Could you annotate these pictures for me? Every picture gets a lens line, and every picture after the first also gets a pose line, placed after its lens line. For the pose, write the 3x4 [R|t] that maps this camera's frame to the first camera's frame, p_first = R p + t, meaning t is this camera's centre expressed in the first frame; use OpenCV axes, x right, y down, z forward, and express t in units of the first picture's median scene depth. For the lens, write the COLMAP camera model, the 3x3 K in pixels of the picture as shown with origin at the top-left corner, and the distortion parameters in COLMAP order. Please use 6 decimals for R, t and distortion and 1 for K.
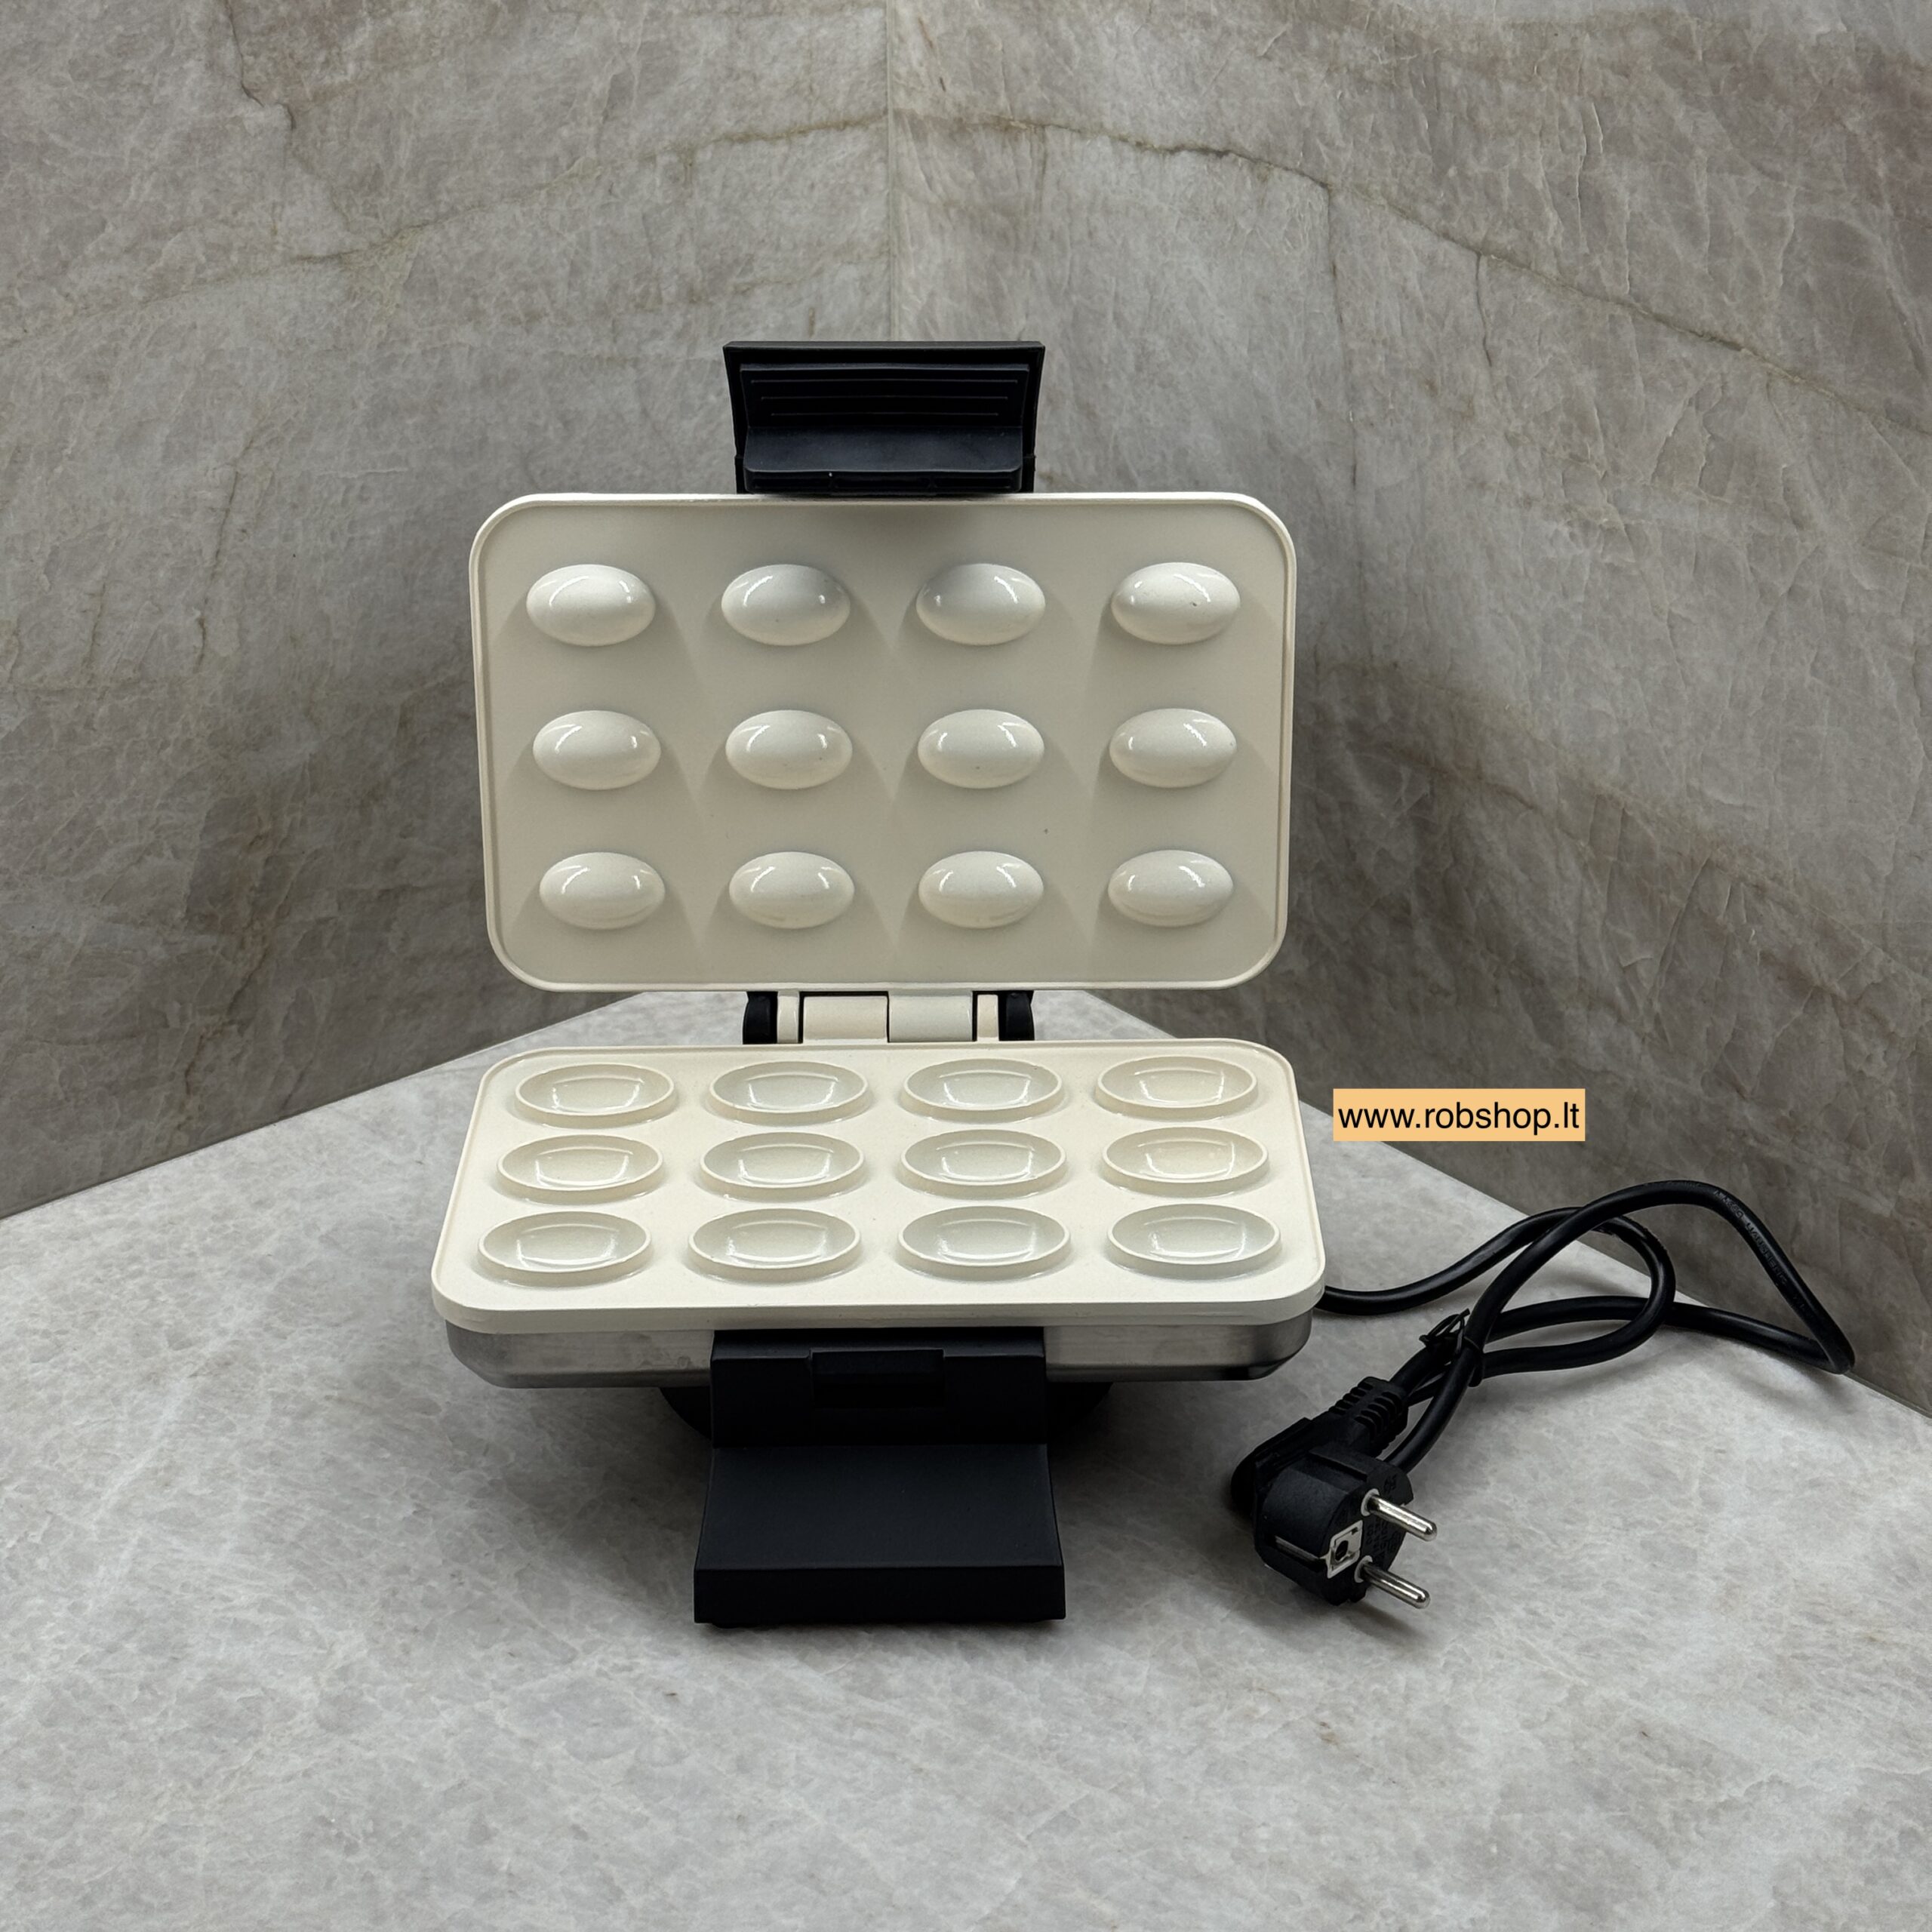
lens RADIAL K [[3631.7, 0, 967.8], [0, 3631.7, 970.3], [0, 0, 1]] dist [0.136065, 0.000000]
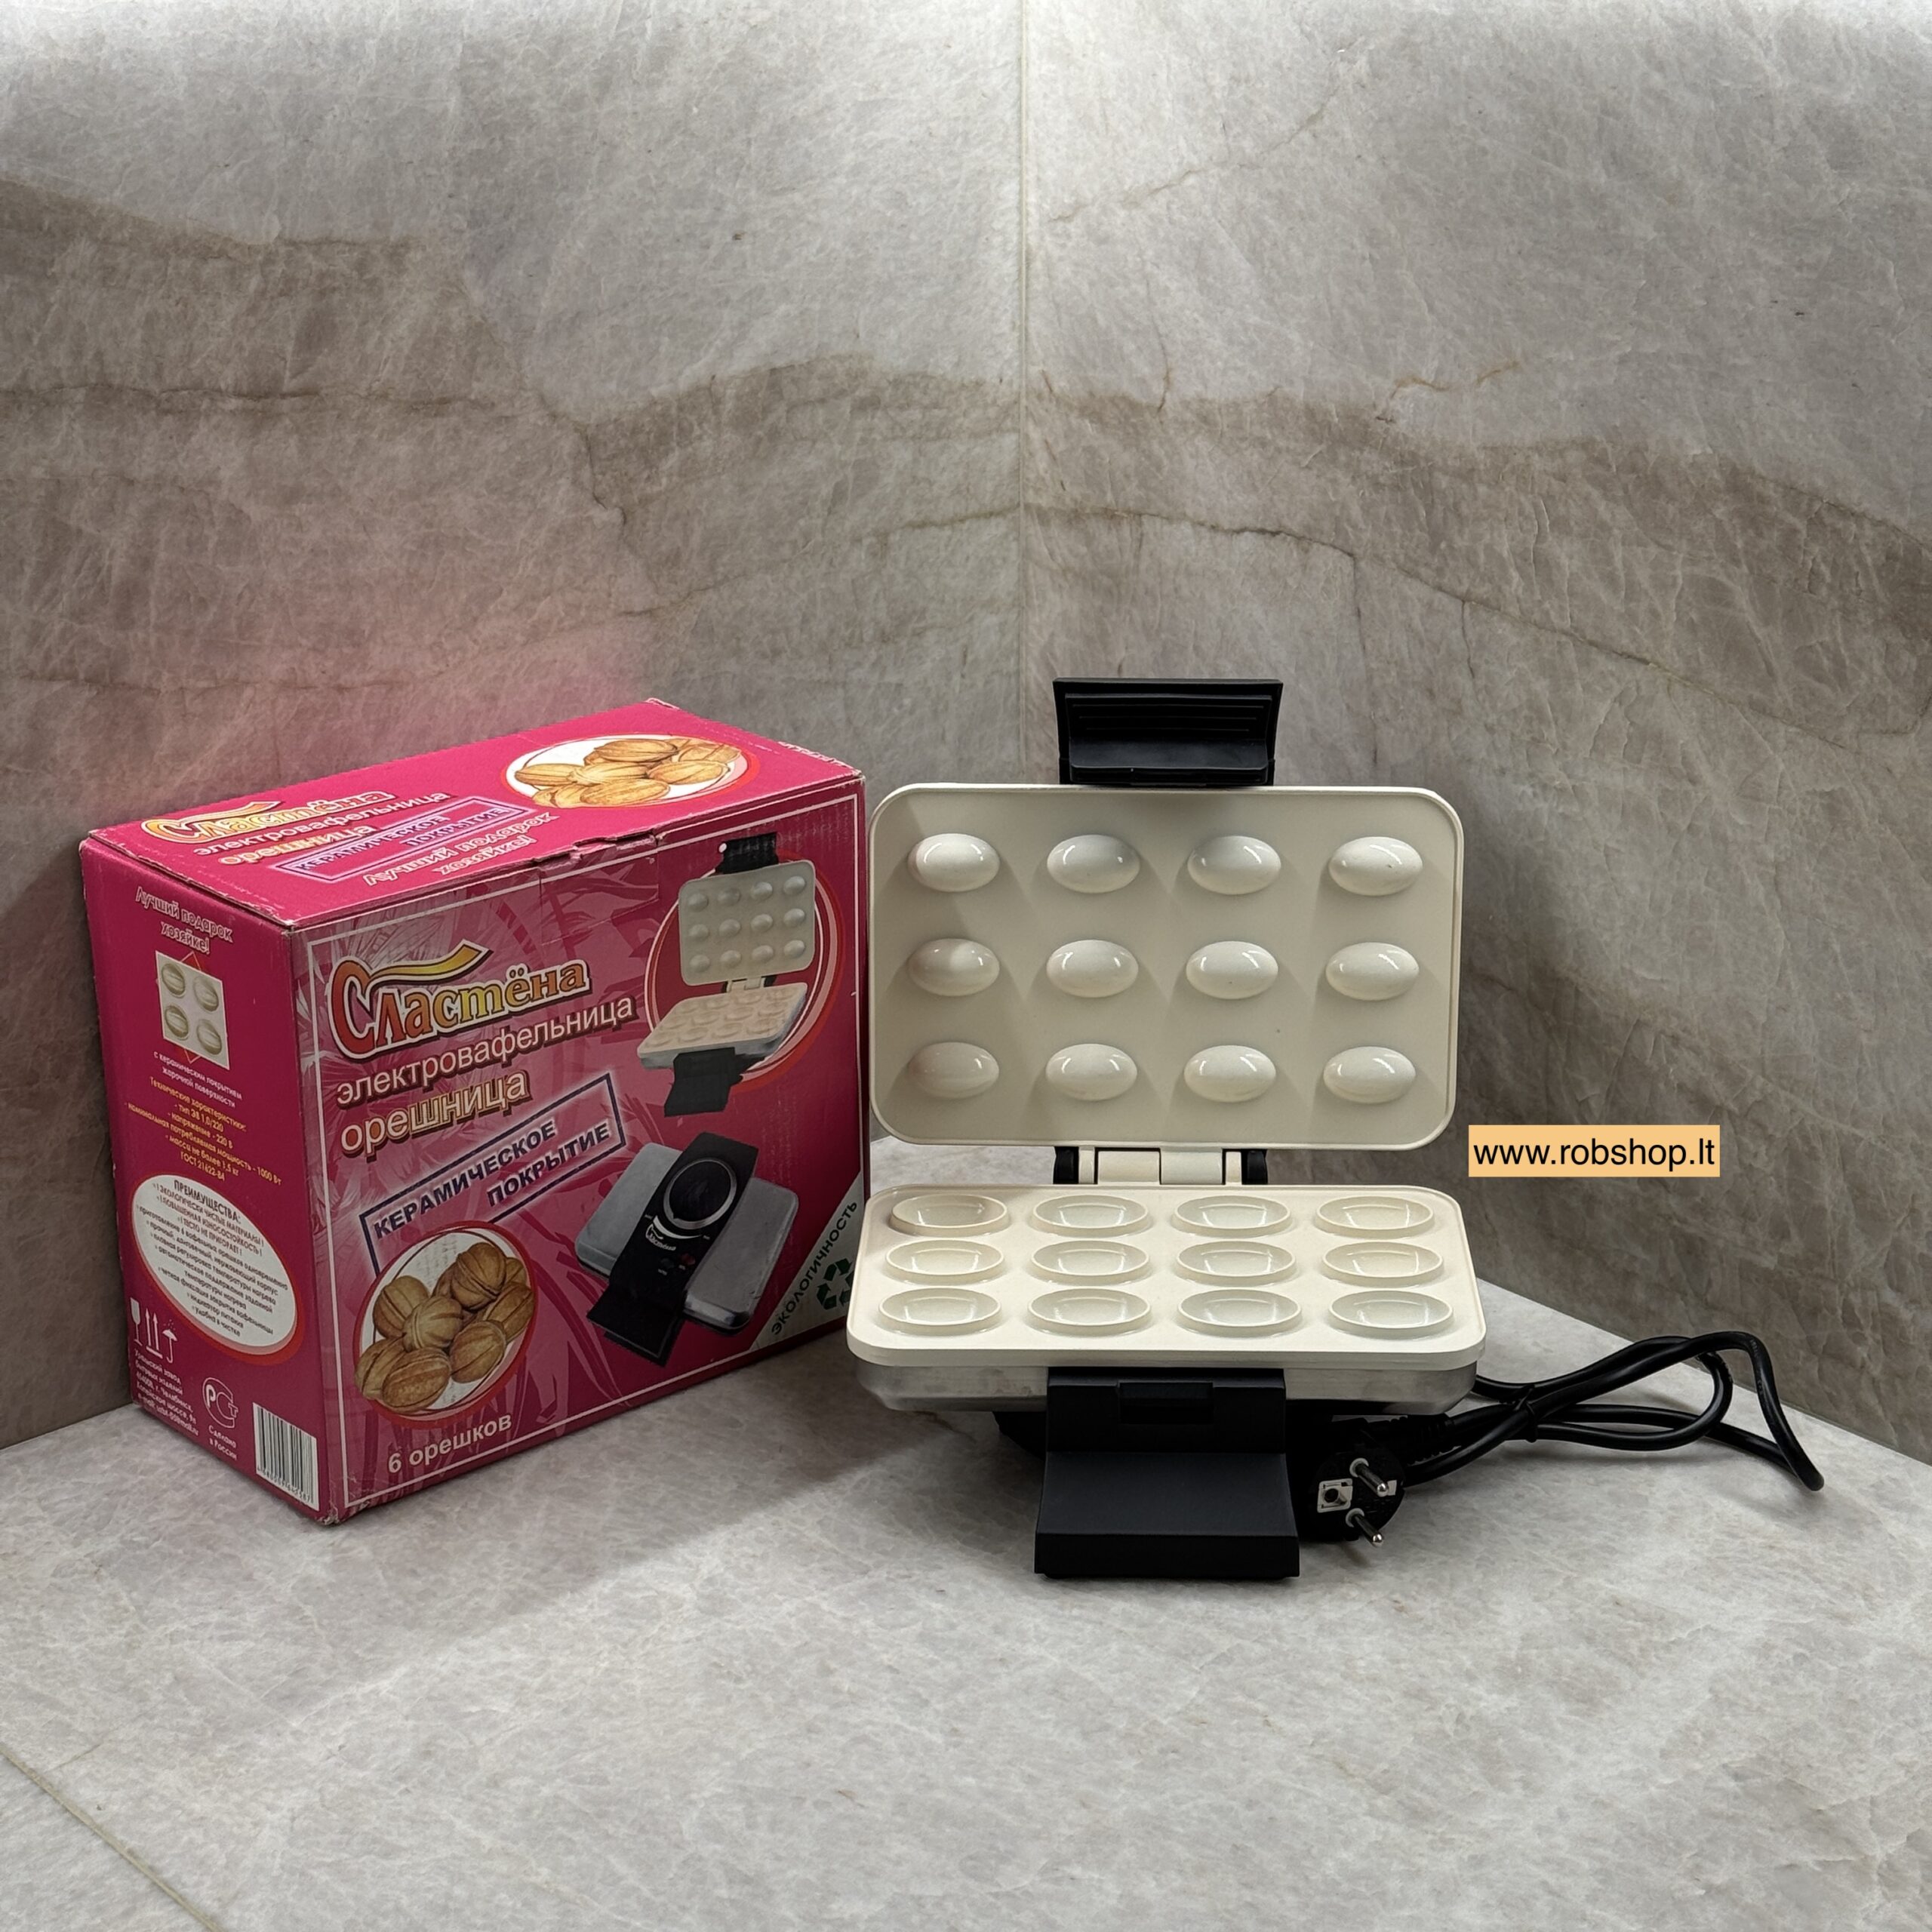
lens RADIAL K [[3631.7, 0, 956.8], [0, 3631.7, 959.1], [0, 0, 1]] dist [0.136065, 0.000000]
pose [[0.999580, -0.010598, 0.026971, -0.094974], [0.013282, 0.994761, -0.101366, 0.082687], [-0.025755, 0.101682, 0.994484, -0.385638]]
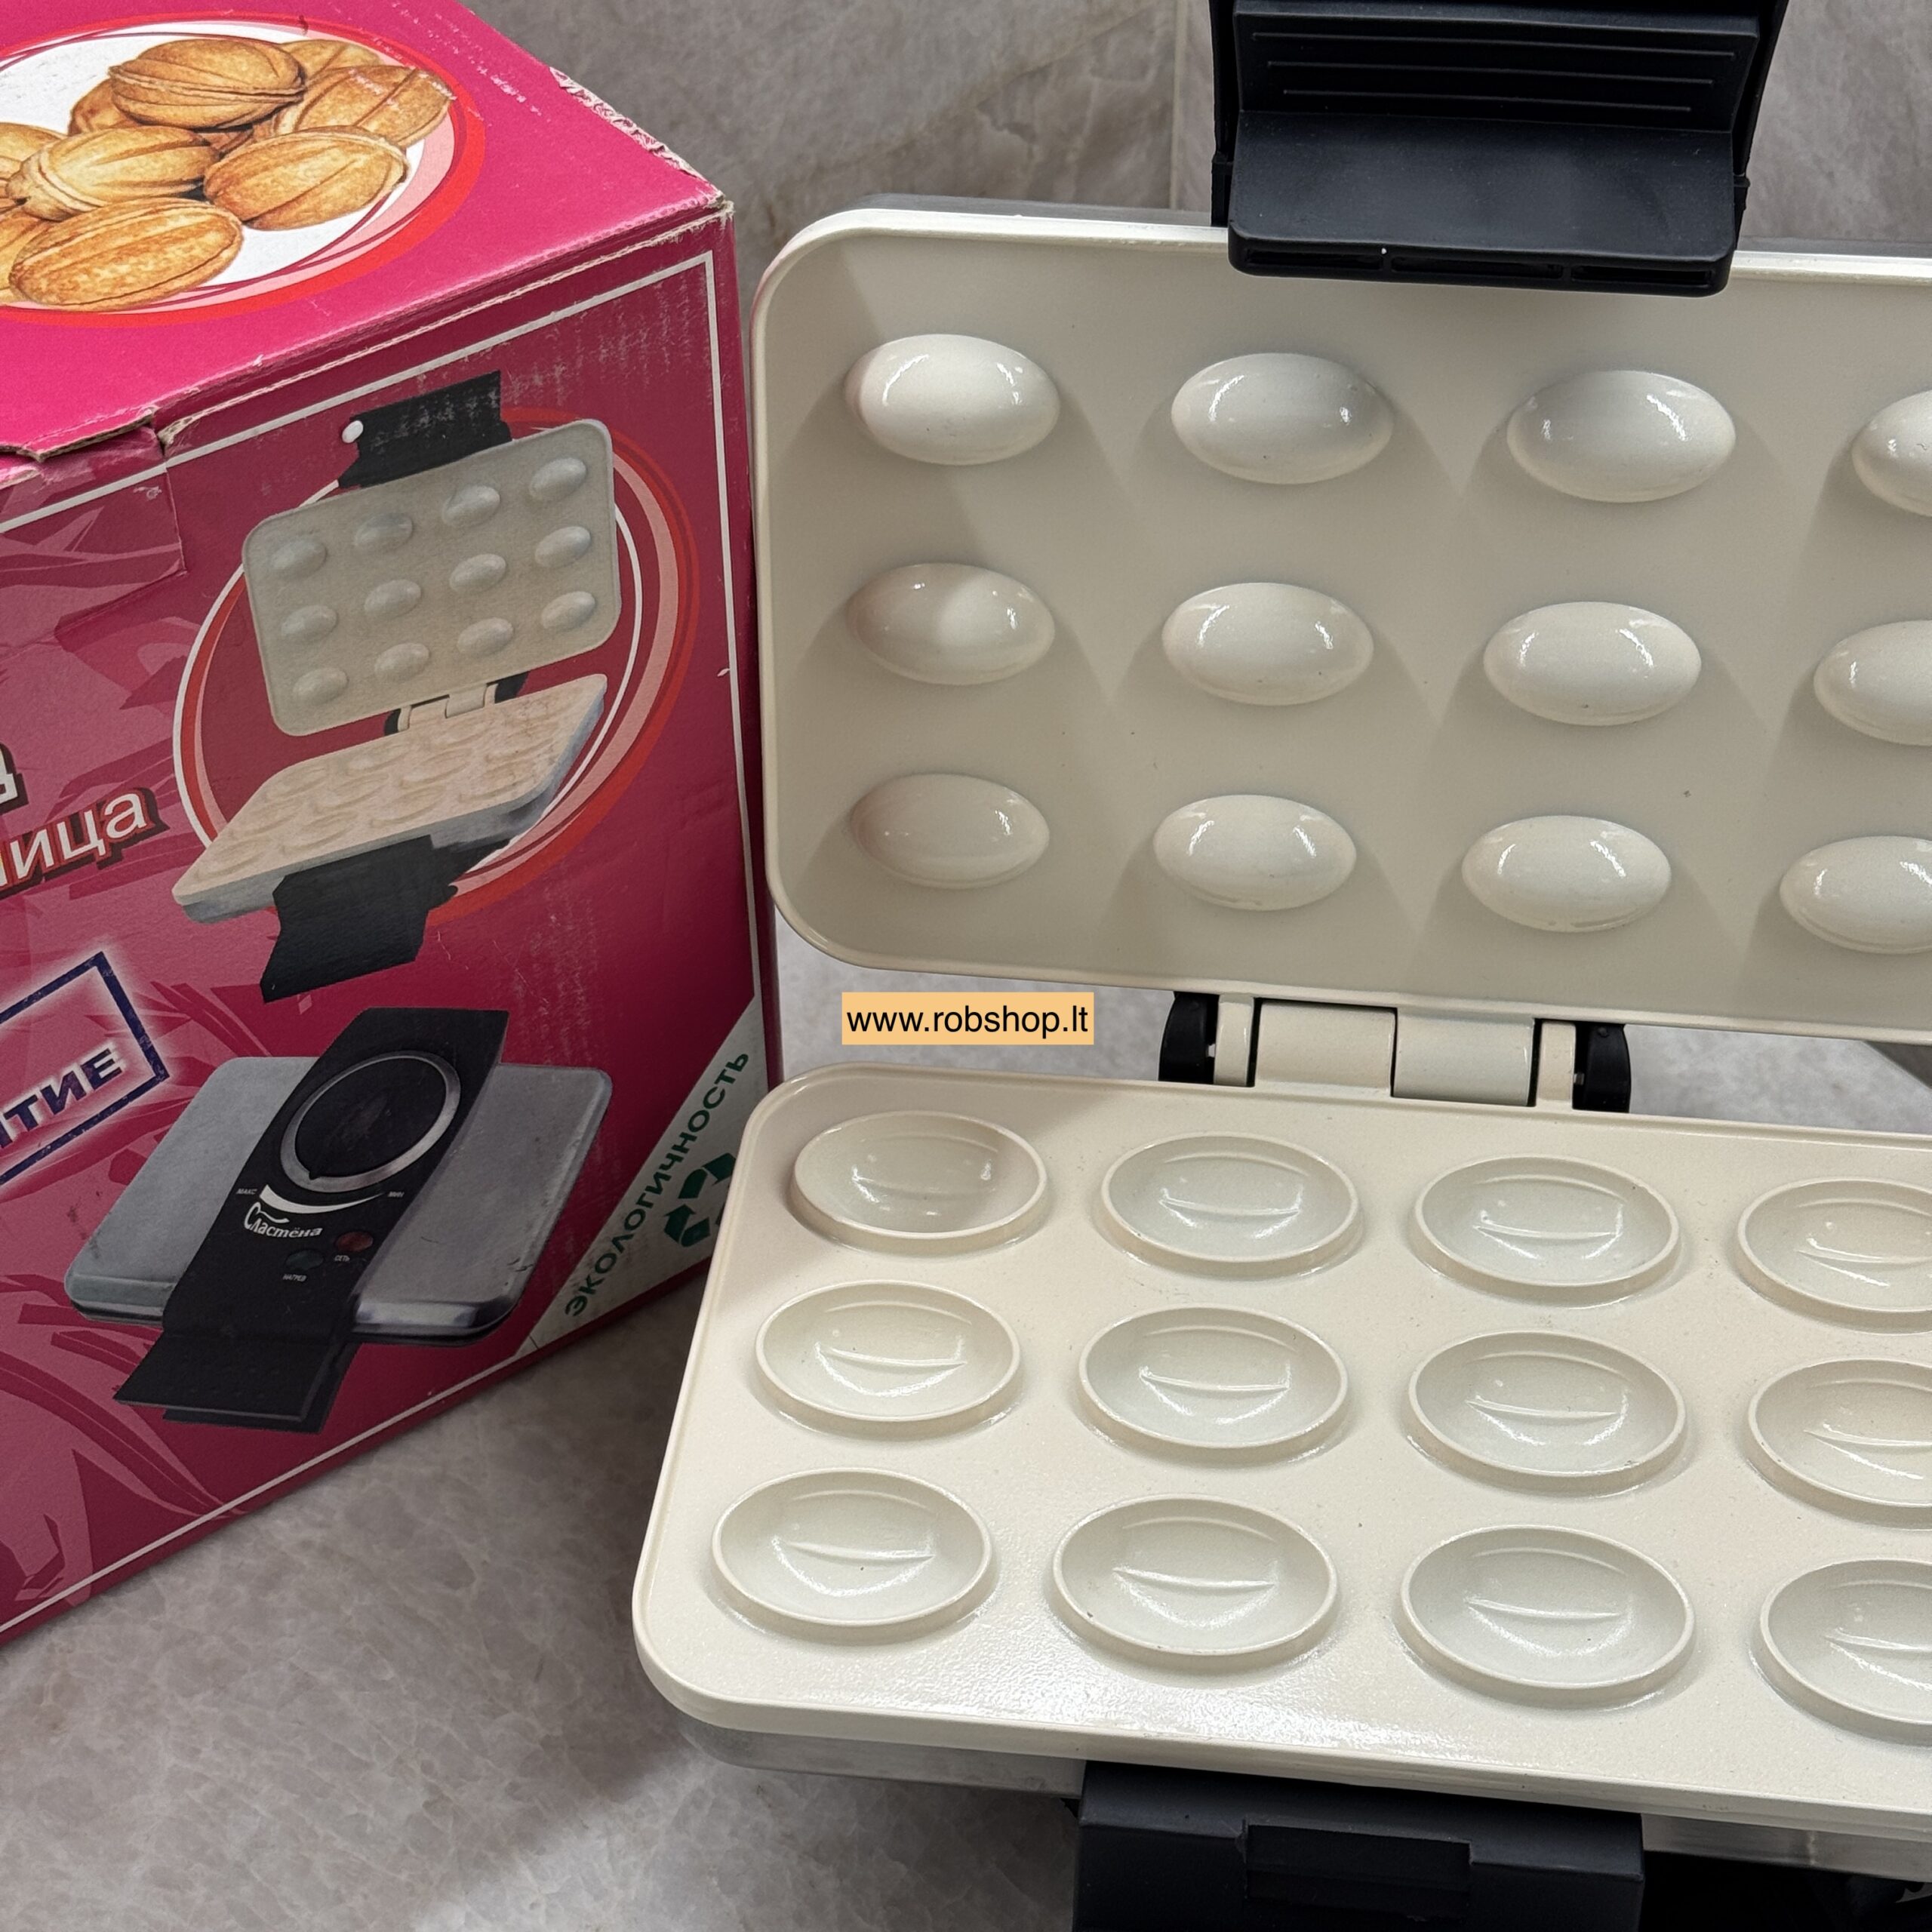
lens RADIAL K [[3631.7, 0, 965.9], [0, 3631.7, 964.3], [0, 0, 1]] dist [0.136065, 0.000000]
pose [[0.998659, 0.030069, -0.042143, -0.029708], [-0.017650, 0.963020, 0.268851, -0.160303], [0.048668, -0.267746, 0.962259, 0.383060]]
